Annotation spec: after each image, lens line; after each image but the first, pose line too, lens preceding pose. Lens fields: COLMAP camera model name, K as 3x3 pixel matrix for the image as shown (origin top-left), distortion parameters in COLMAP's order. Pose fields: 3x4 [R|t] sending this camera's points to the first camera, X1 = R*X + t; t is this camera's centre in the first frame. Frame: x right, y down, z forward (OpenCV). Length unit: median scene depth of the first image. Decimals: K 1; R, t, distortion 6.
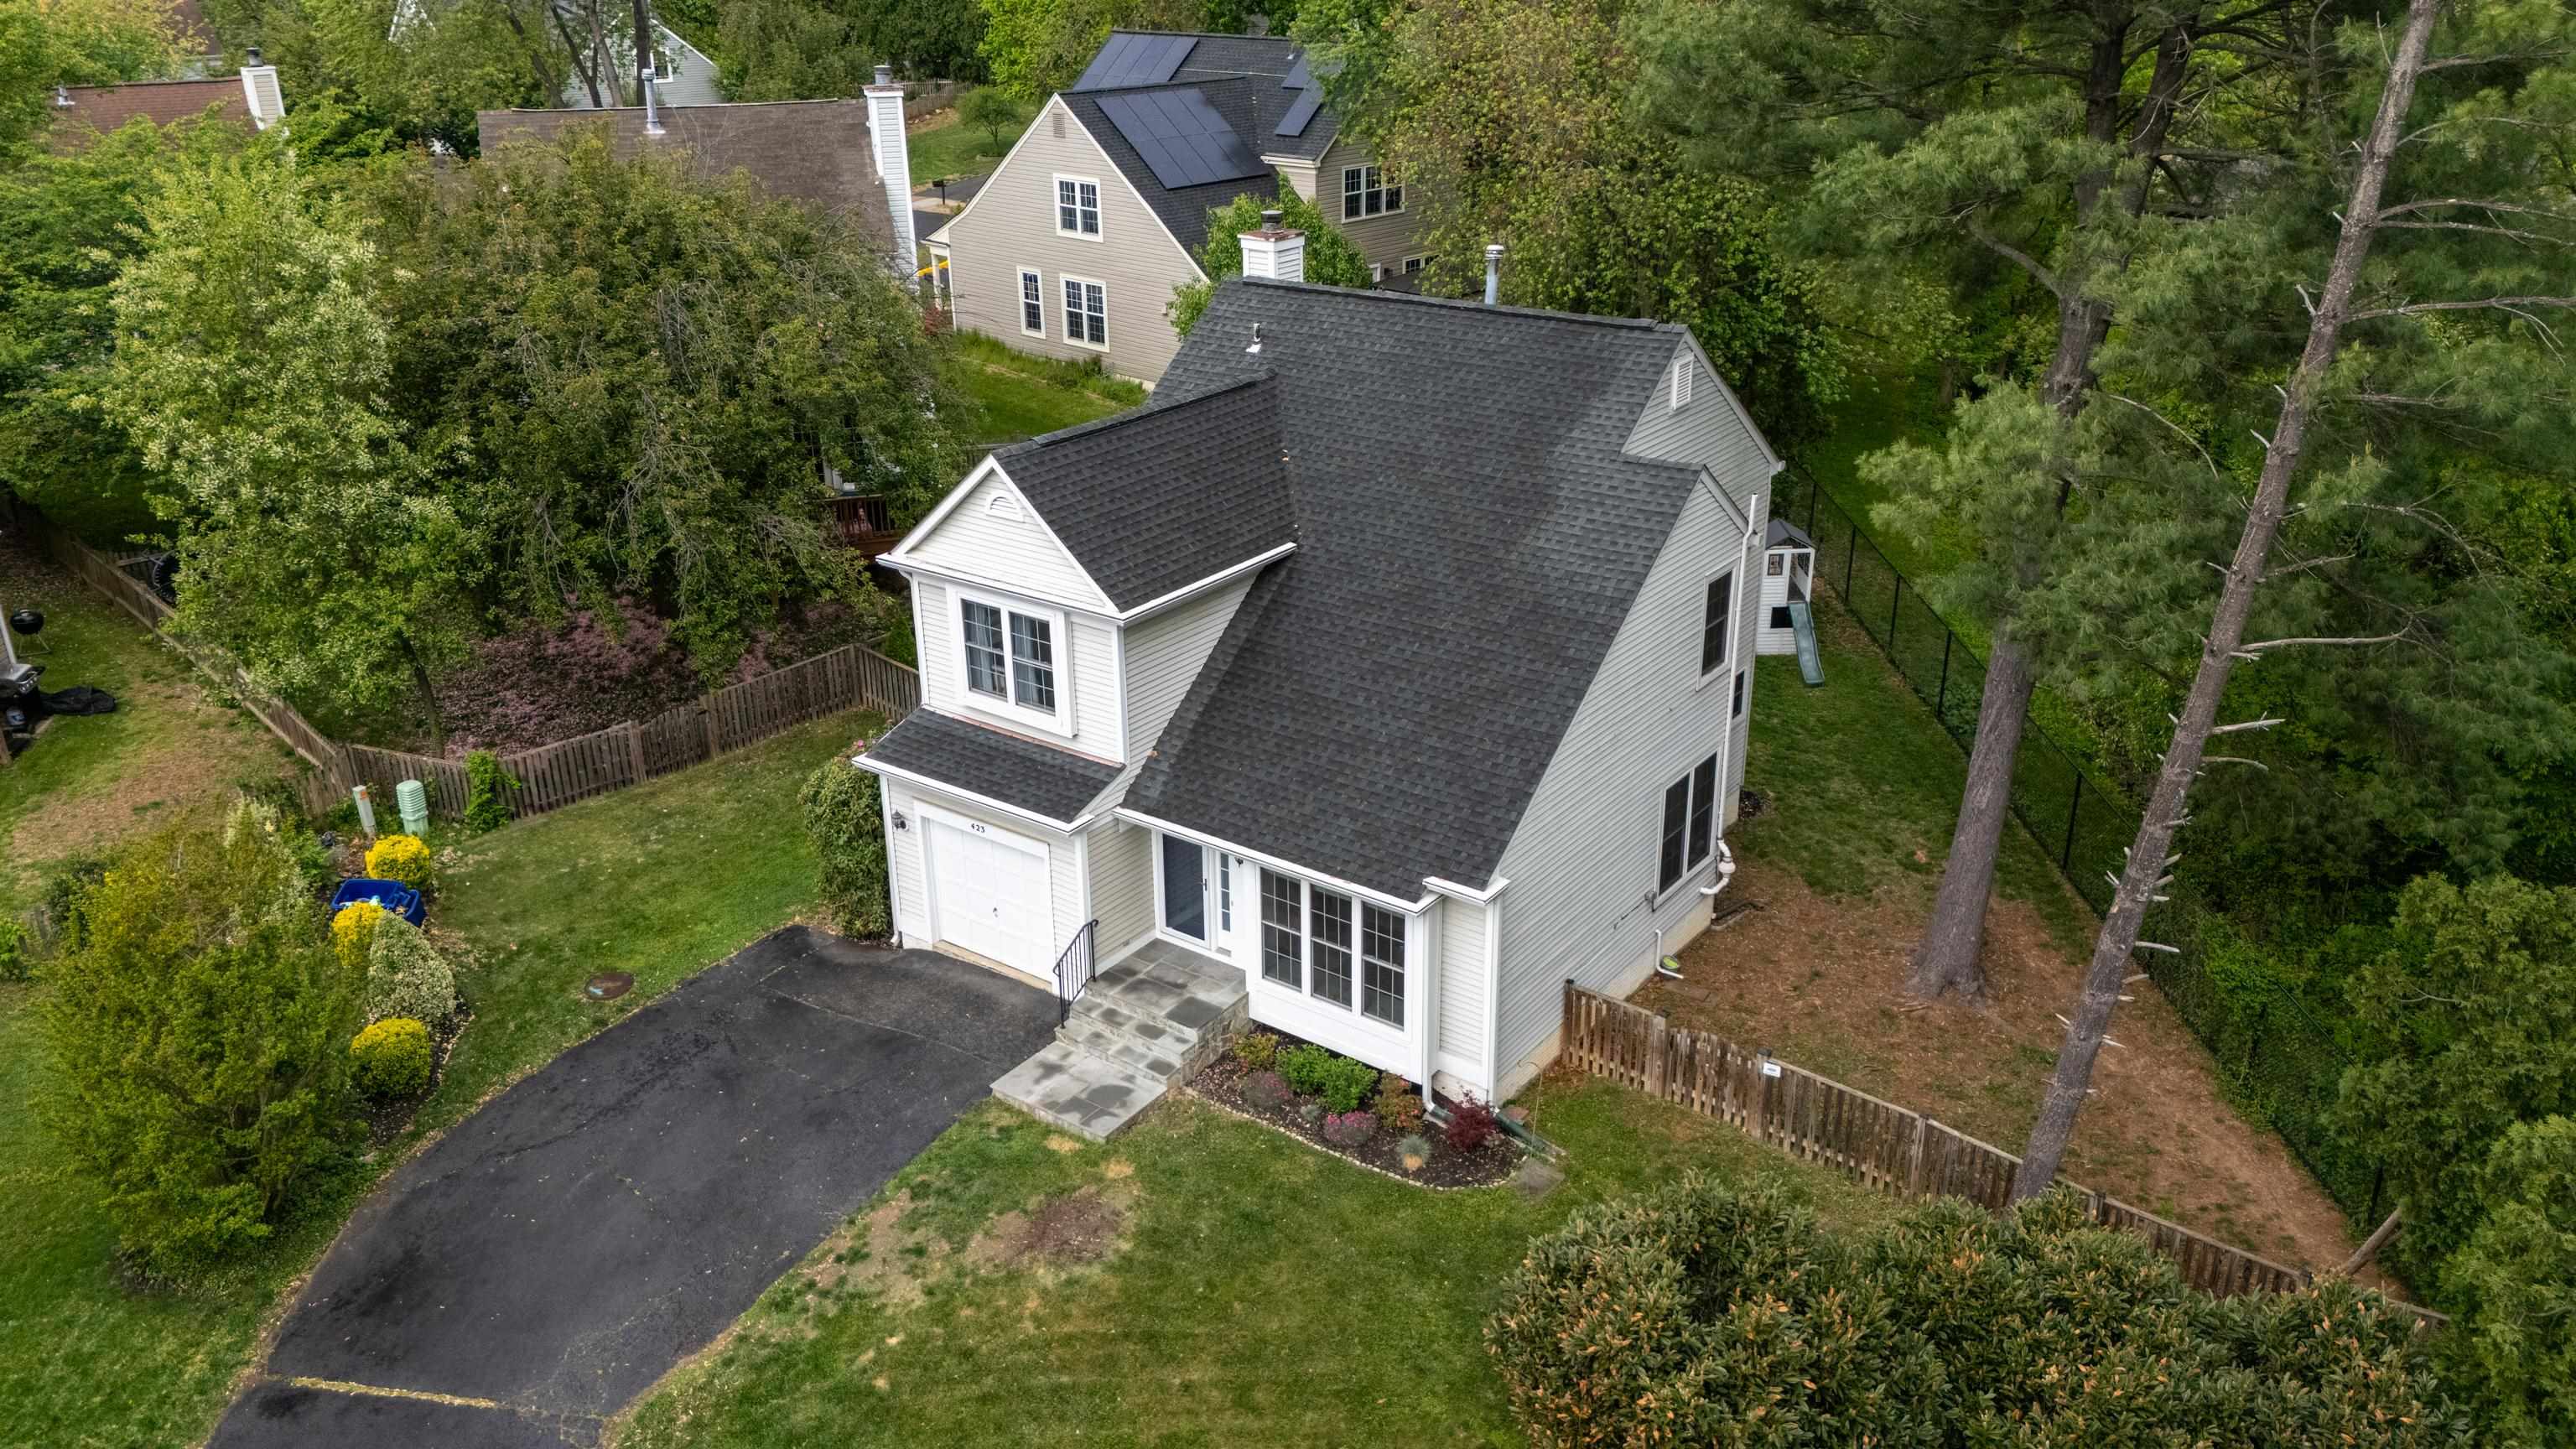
lens RADIAL K [[1888.1, 0, 1285.2], [0, 1888.1, 728.0], [0, 0, 1]] dist [0.044788, -0.005888]
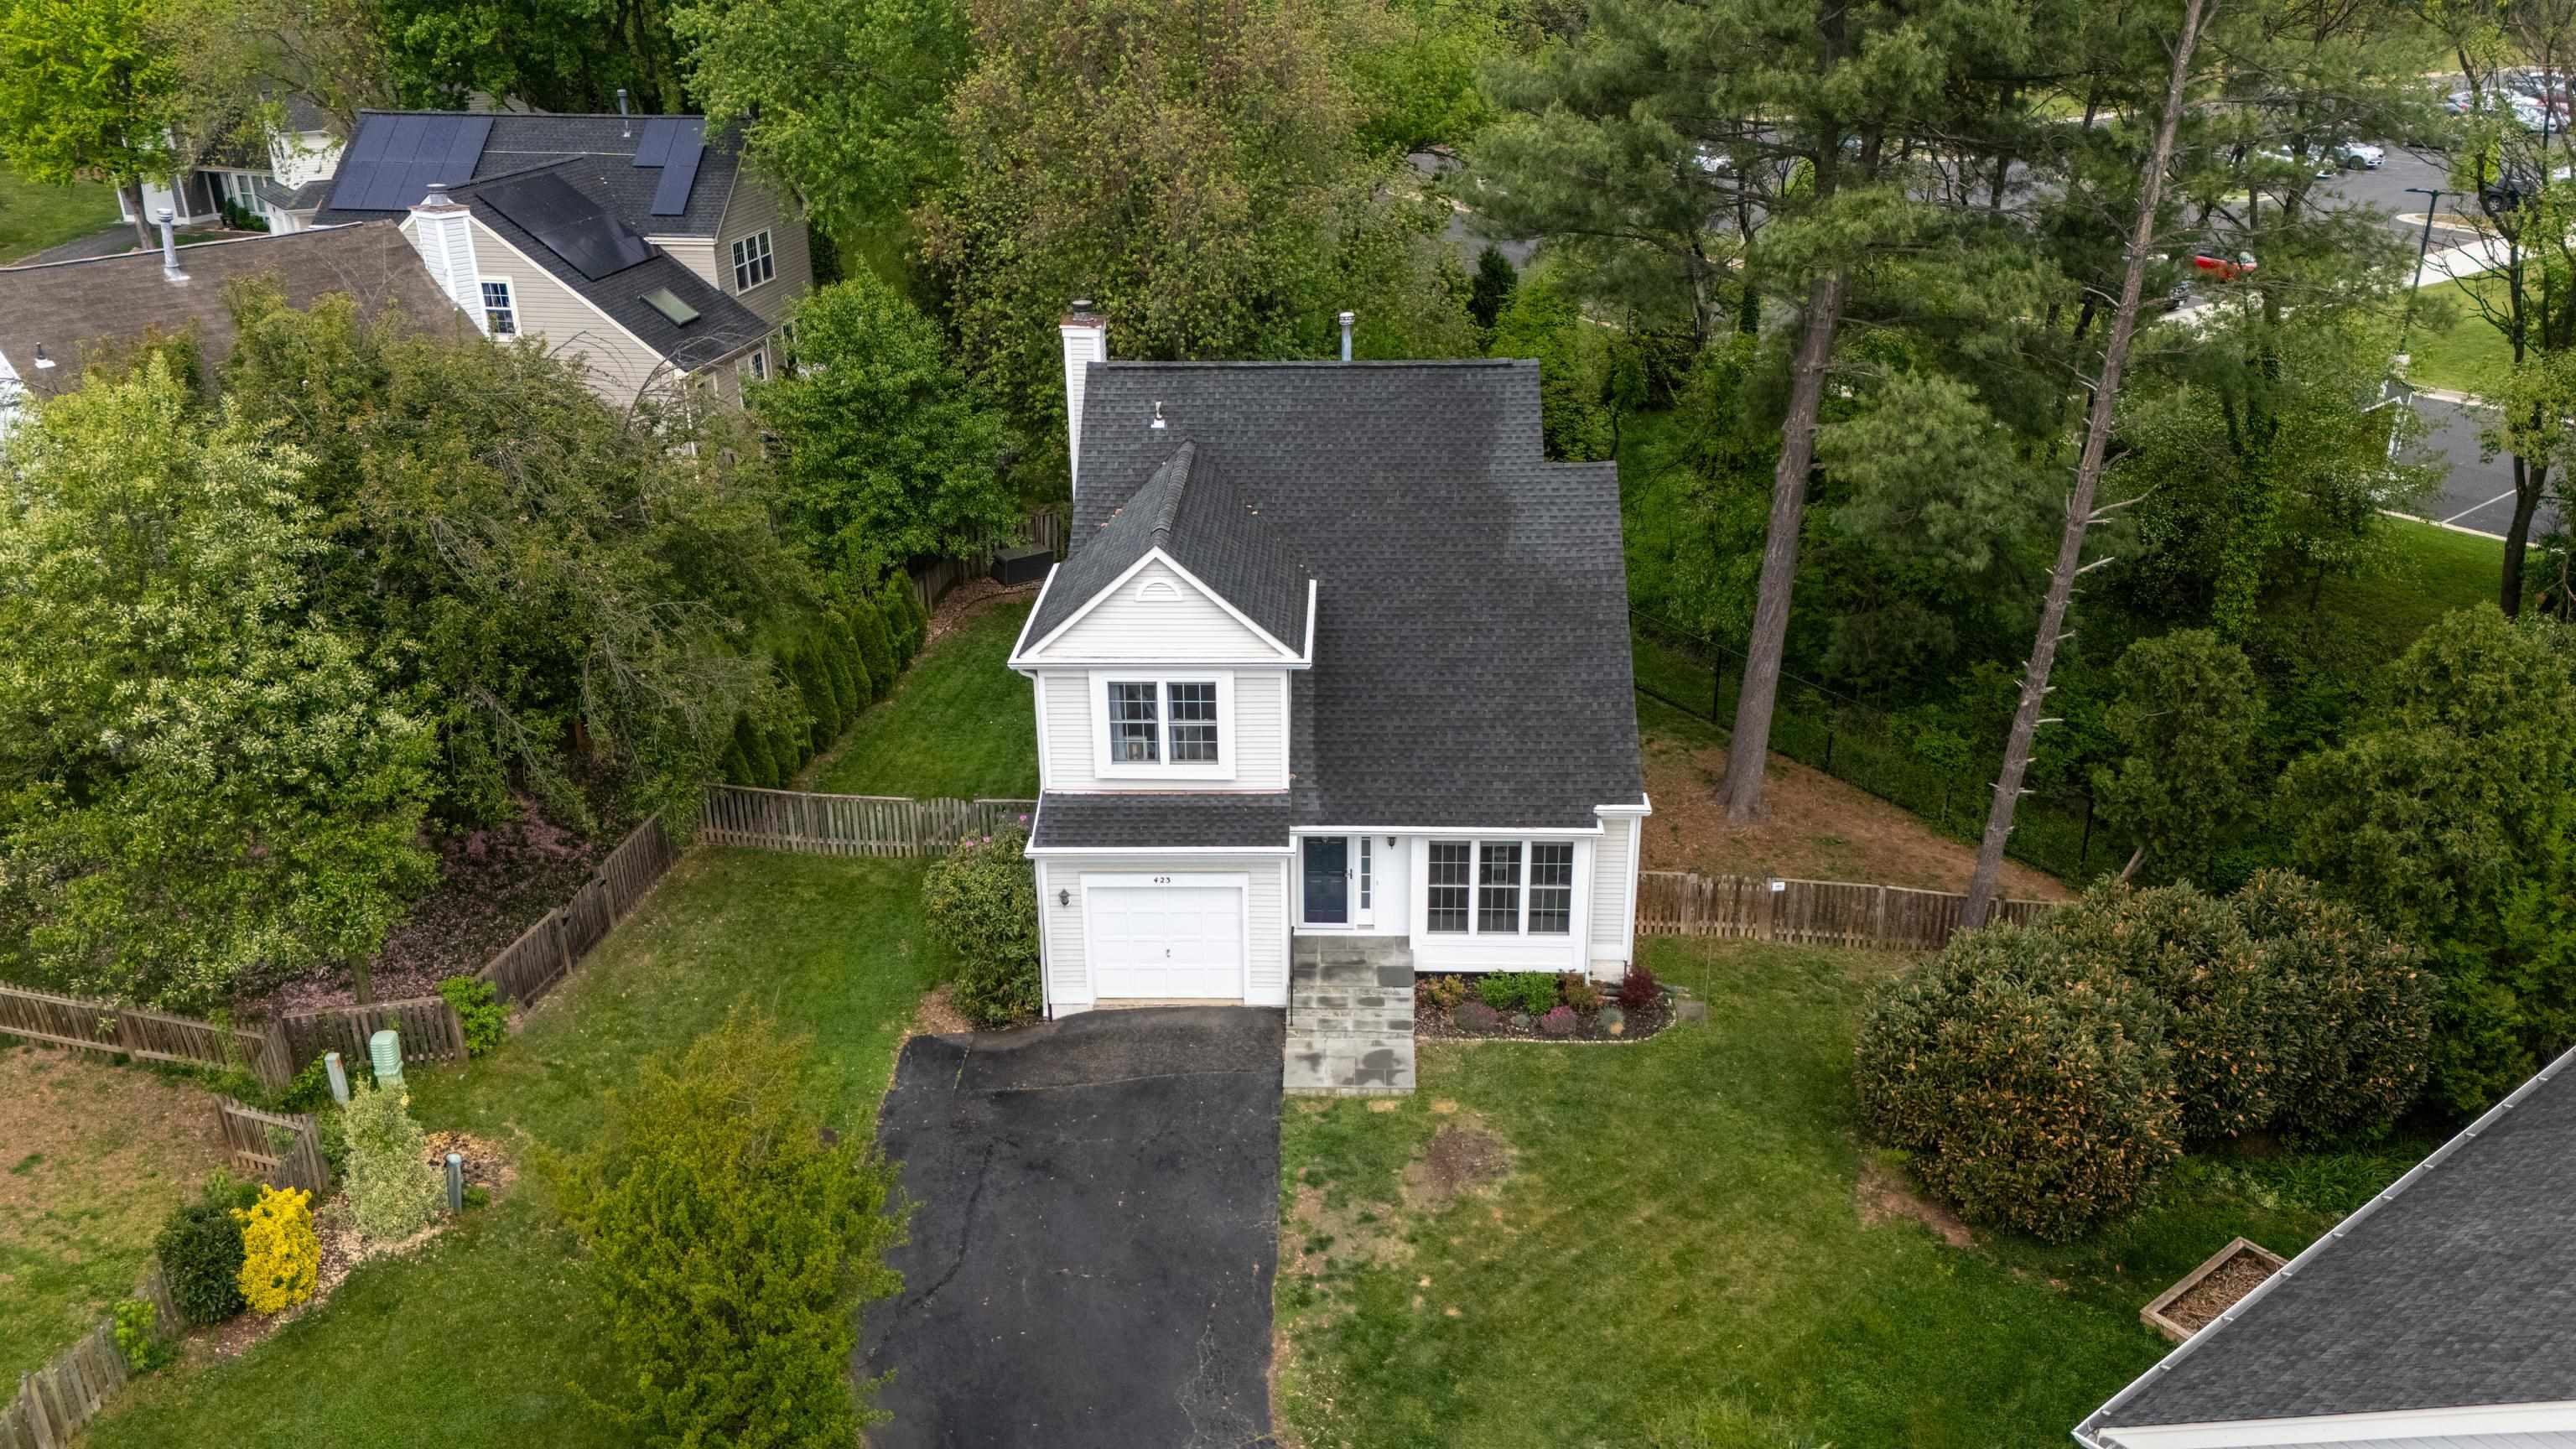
lens RADIAL K [[1888.1, 0, 1275.2], [0, 1888.1, 725.4], [0, 0, 1]] dist [0.044788, -0.005888]
pose [[0.826581, -0.221613, 0.517350, -0.698898], [0.223688, 0.972853, 0.059342, -0.091784], [-0.516456, 0.066674, 0.853714, 0.011978]]
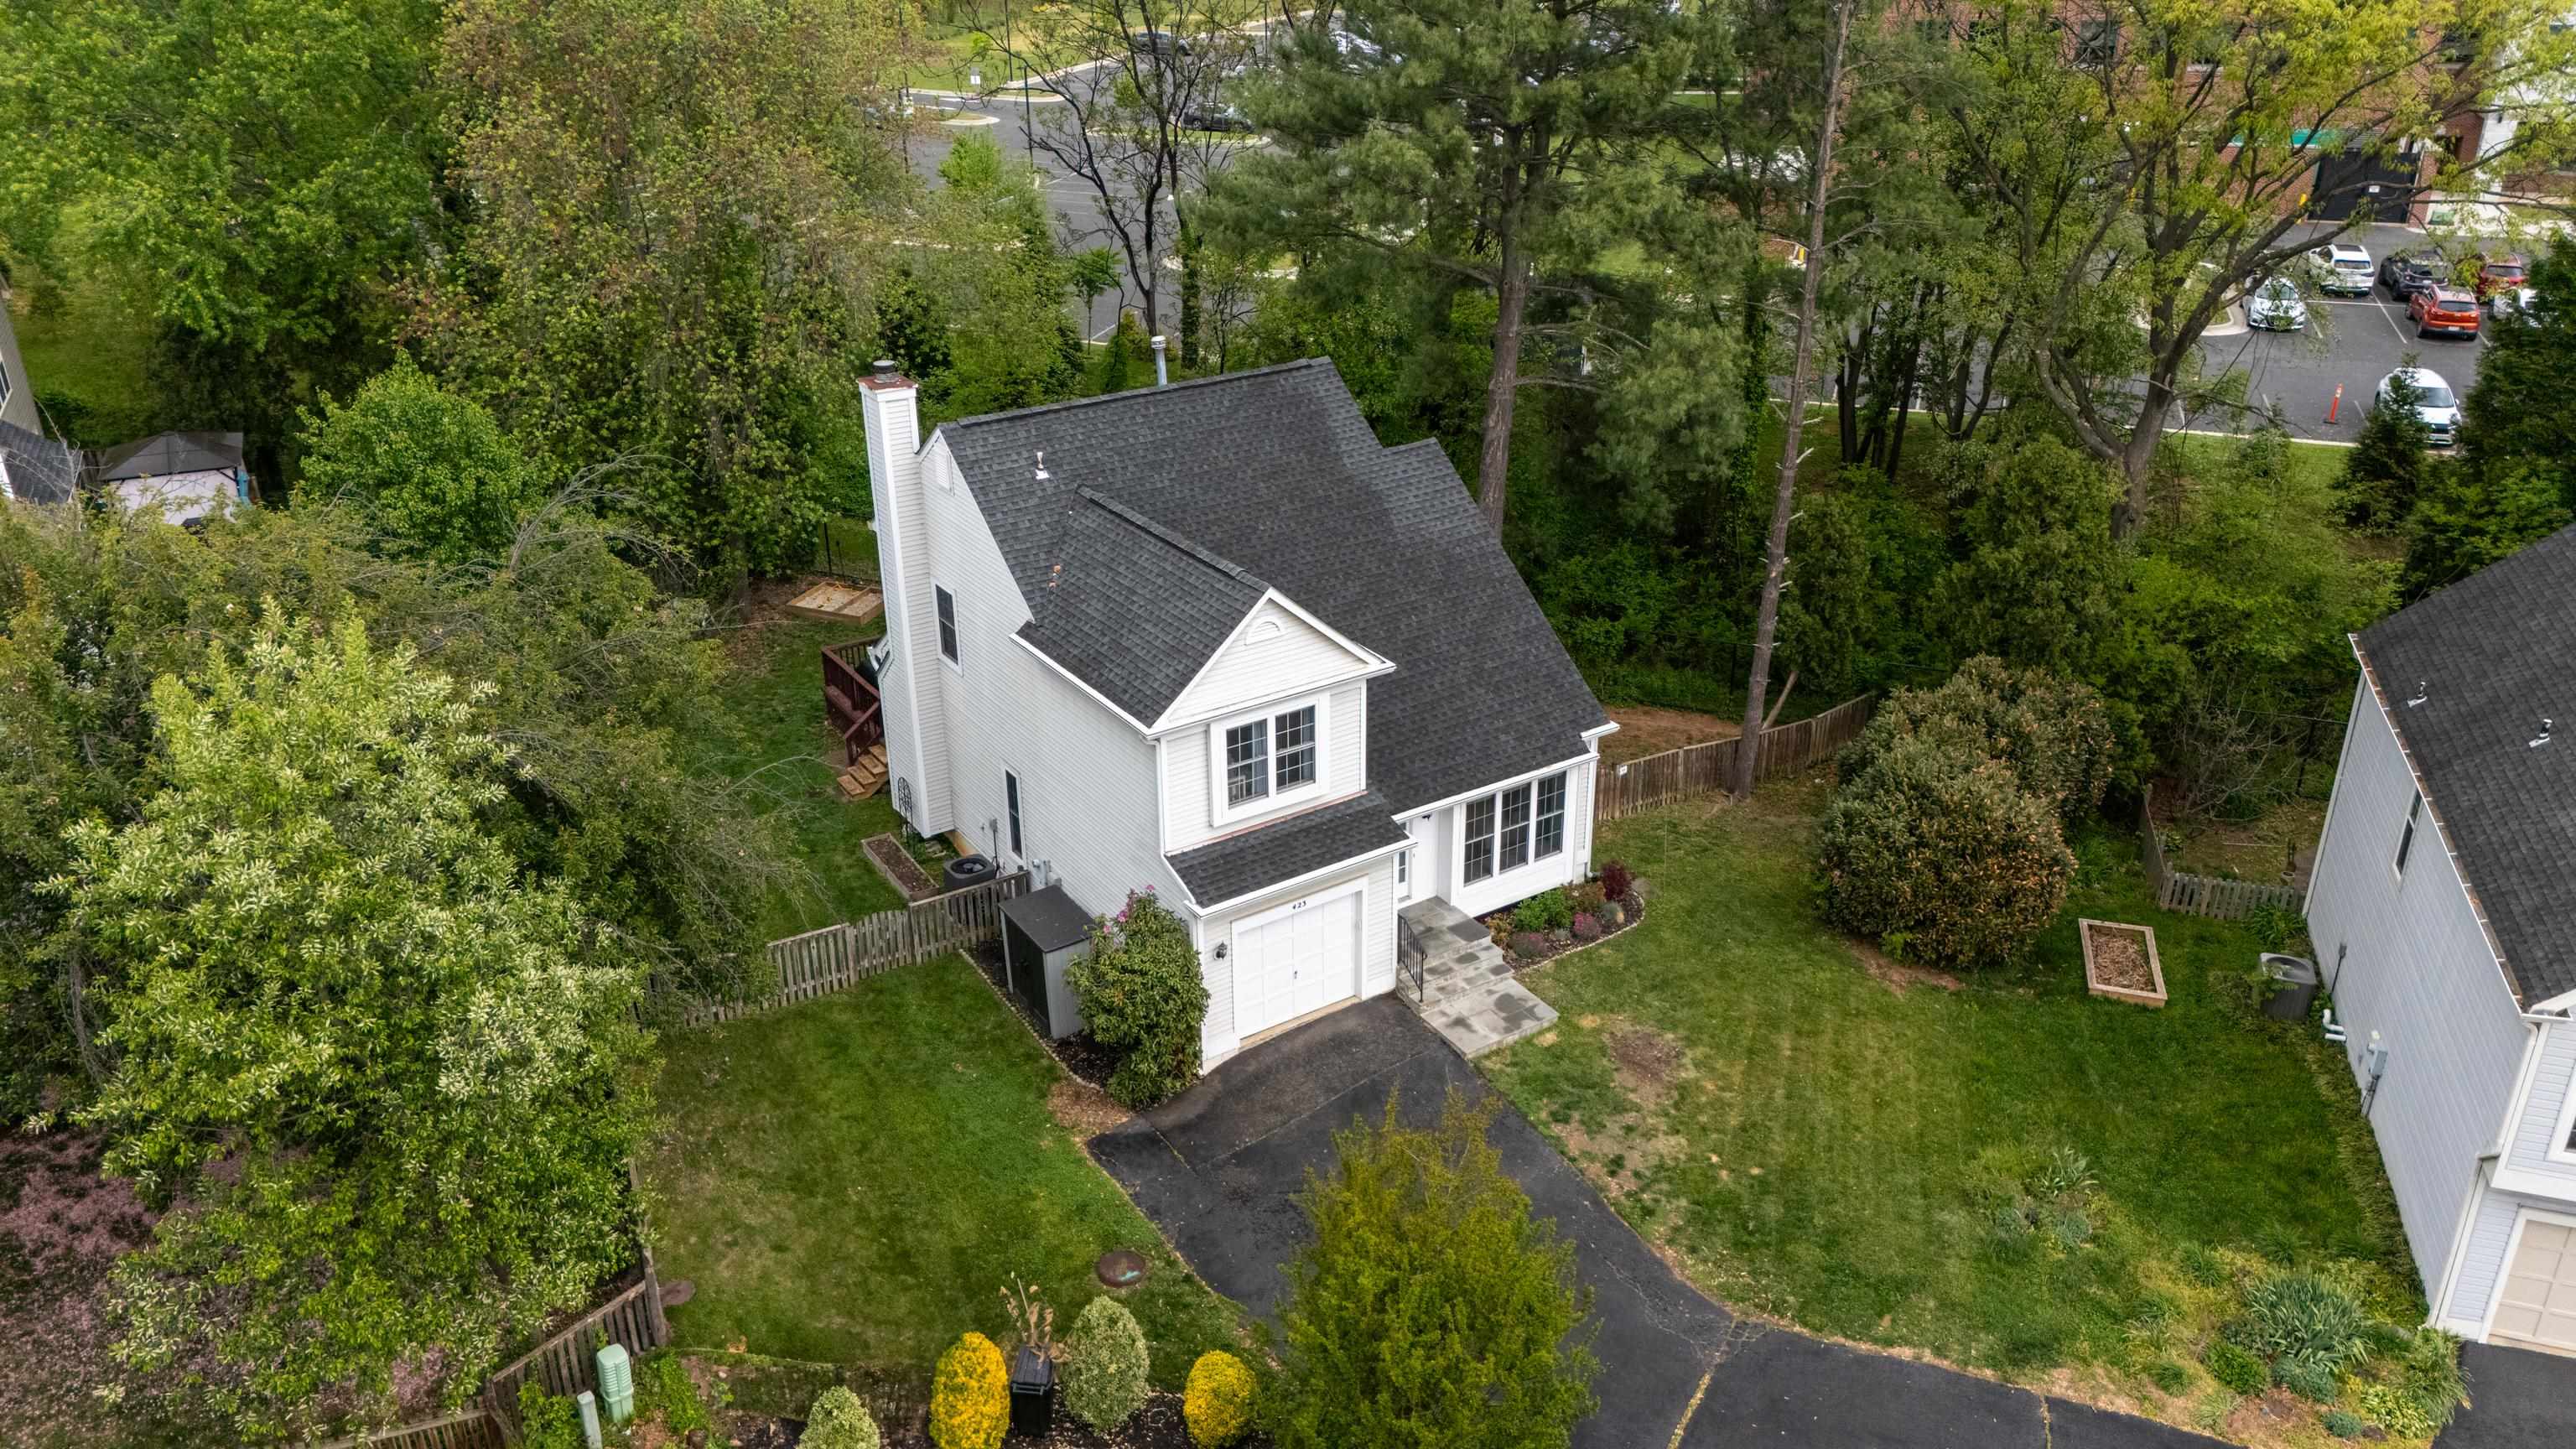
lens RADIAL K [[1888.1, 0, 1277.1], [0, 1888.1, 728.6], [0, 0, 1]] dist [0.044788, -0.005888]
pose [[0.350064, -0.388322, 0.852444, -1.159723], [0.373539, 0.892409, 0.253130, -0.355366], [-0.859025, 0.229810, 0.457454, 0.490967]]
